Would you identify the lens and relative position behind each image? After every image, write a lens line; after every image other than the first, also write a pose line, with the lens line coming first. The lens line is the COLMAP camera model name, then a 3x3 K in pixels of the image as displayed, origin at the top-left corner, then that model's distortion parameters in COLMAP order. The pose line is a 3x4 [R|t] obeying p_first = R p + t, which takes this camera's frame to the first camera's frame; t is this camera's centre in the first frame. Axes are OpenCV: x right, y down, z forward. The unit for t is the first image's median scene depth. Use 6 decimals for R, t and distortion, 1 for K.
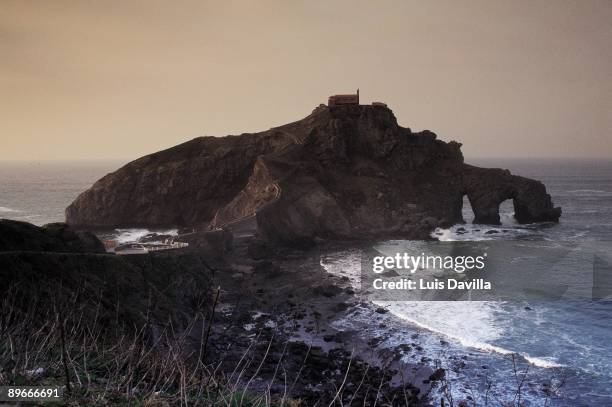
lens RADIAL K [[602.8, 0, 307.1], [0, 602.8, 190.1], [0, 0, 1]] dist [-0.013708, -0.009048]
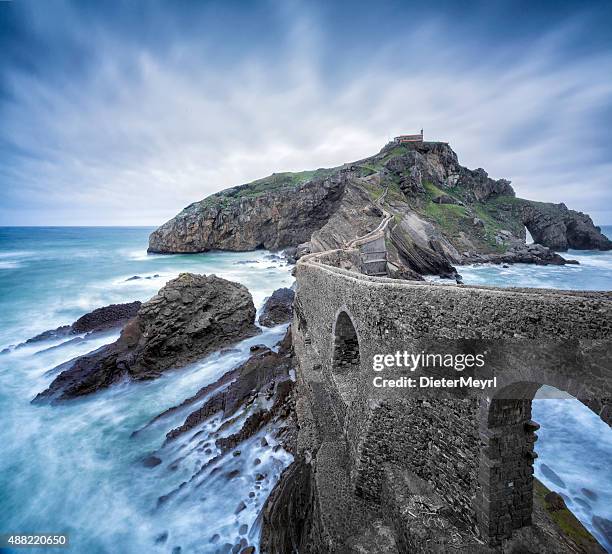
lens RADIAL K [[306.0, 0, 300.3], [0, 306.0, 227.3], [0, 0, 1]] dist [0.000576, 0.000006]
pose [[0.999813, 0.002877, -0.019131, -0.133012], [-0.003799, 0.998823, -0.048357, 0.040060], [0.018969, 0.048421, 0.998647, 0.467296]]
